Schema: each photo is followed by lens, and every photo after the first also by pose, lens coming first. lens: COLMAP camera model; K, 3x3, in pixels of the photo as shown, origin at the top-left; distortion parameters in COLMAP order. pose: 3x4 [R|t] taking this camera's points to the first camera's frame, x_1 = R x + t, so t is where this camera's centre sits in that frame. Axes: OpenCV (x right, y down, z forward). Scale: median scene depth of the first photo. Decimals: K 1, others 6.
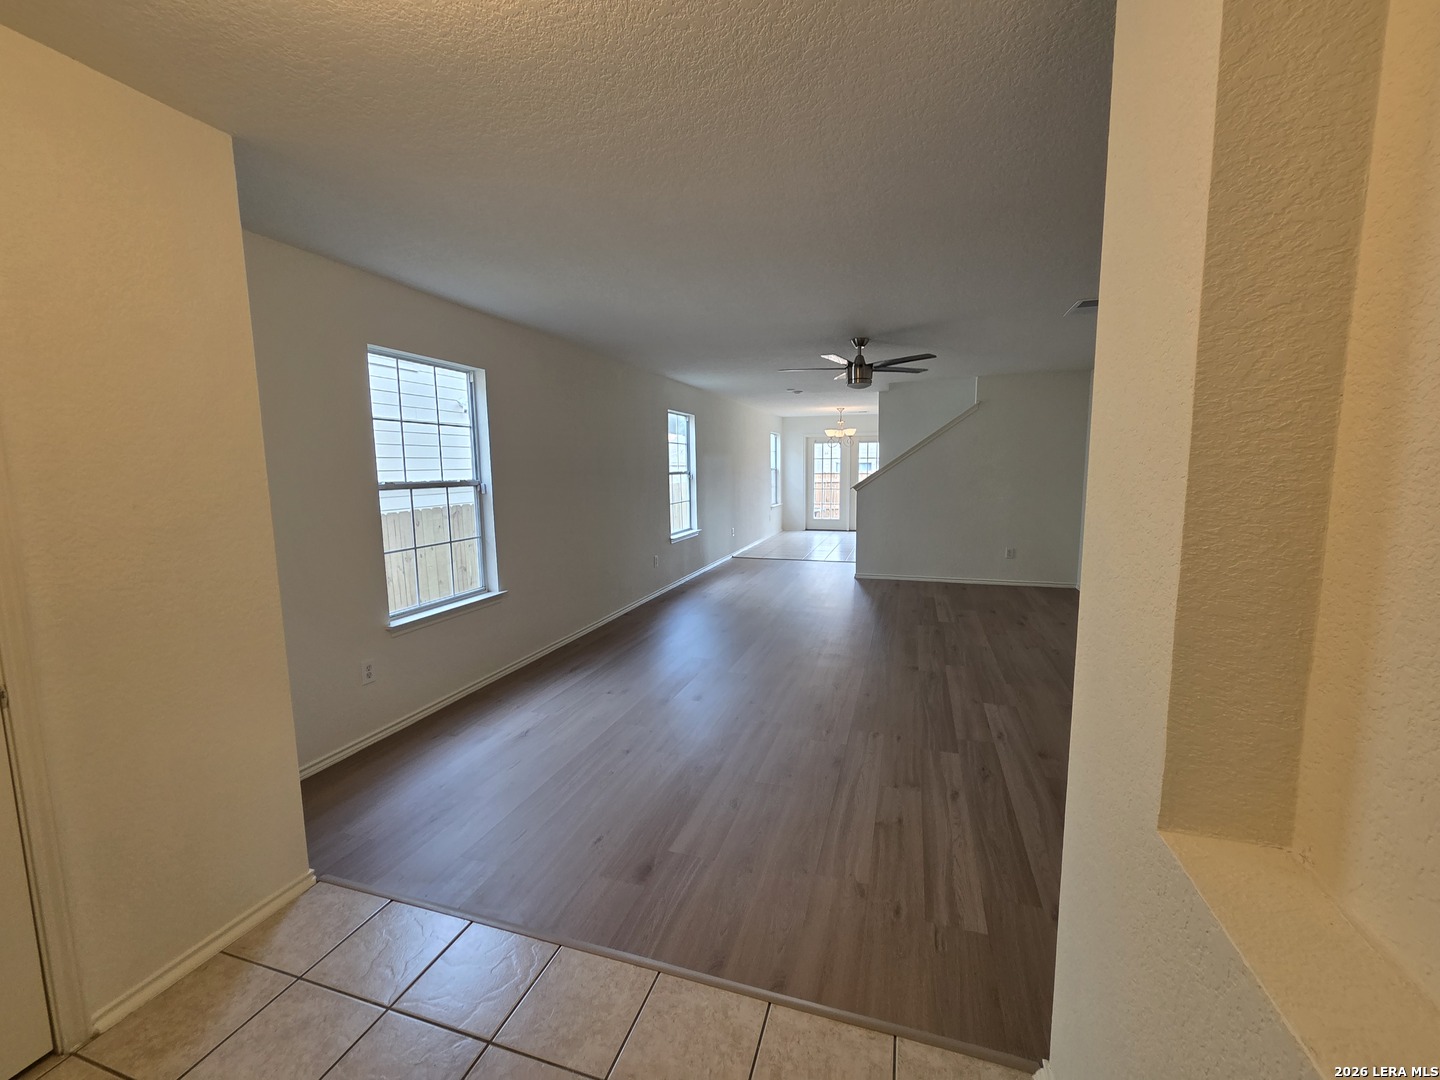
lens RADIAL K [[608.8, 0, 717.0], [0, 608.8, 538.5], [0, 0, 1]] dist [-0.000030, -0.000053]
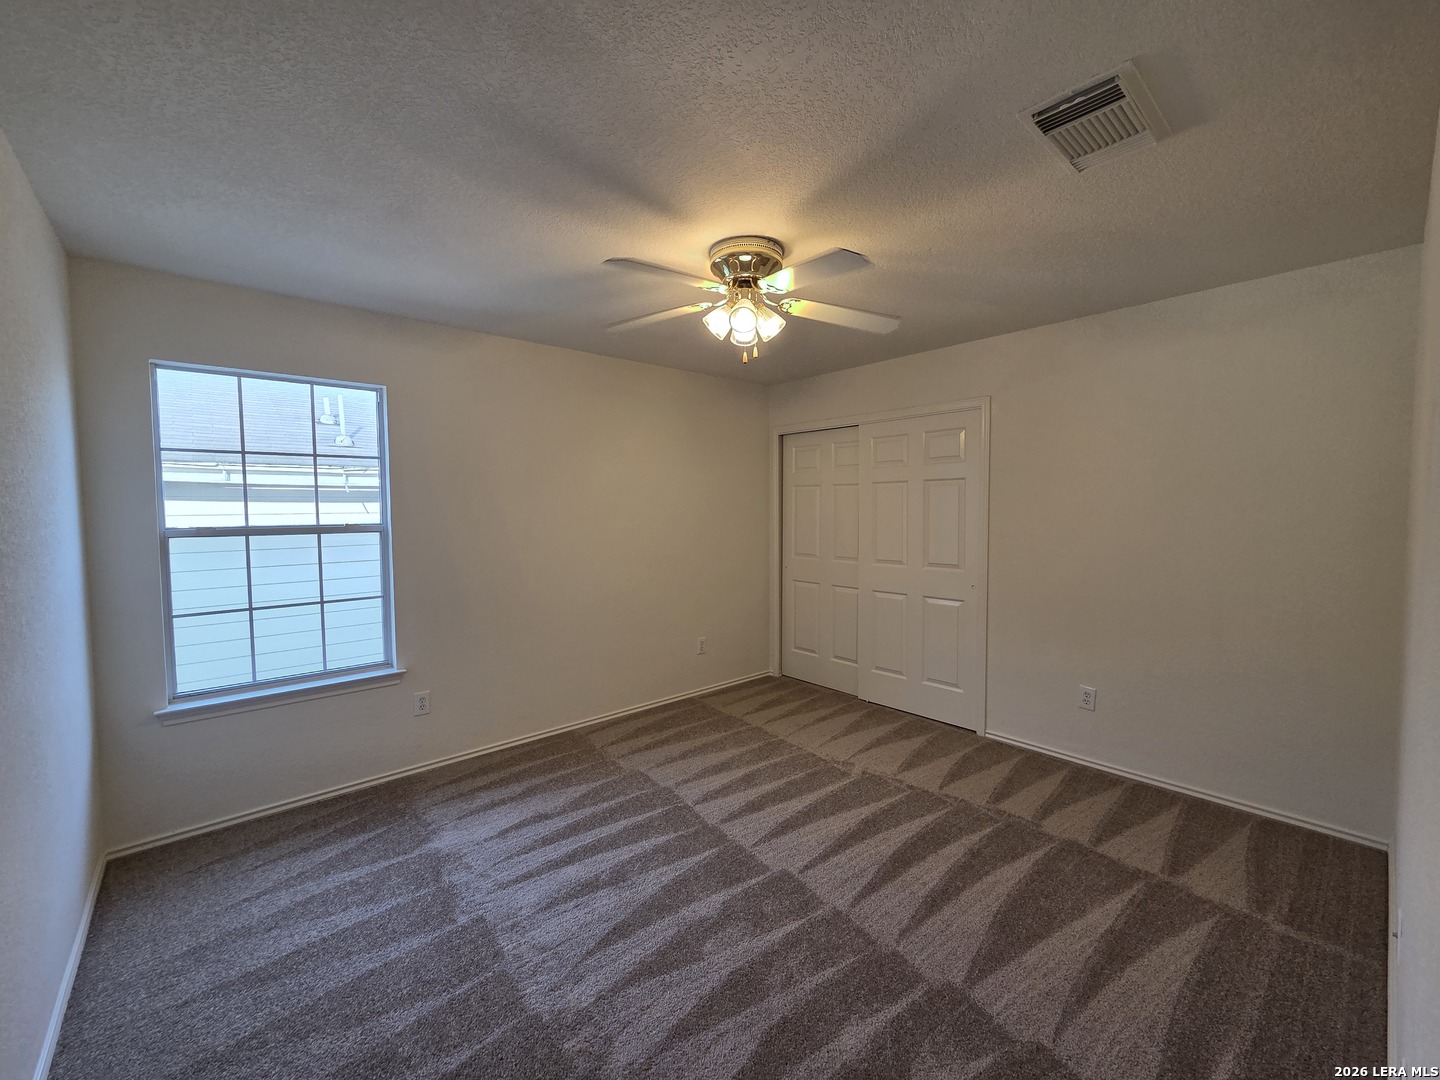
lens RADIAL K [[590.0, 0, 726.7], [0, 590.0, 540.4], [0, 0, 1]] dist [0.002478, -0.000099]
pose [[0.863191, 0.037831, -0.503458, 0.428549], [-0.065016, 0.997215, -0.036539, -0.086100], [0.500674, 0.064273, 0.863247, 0.636261]]
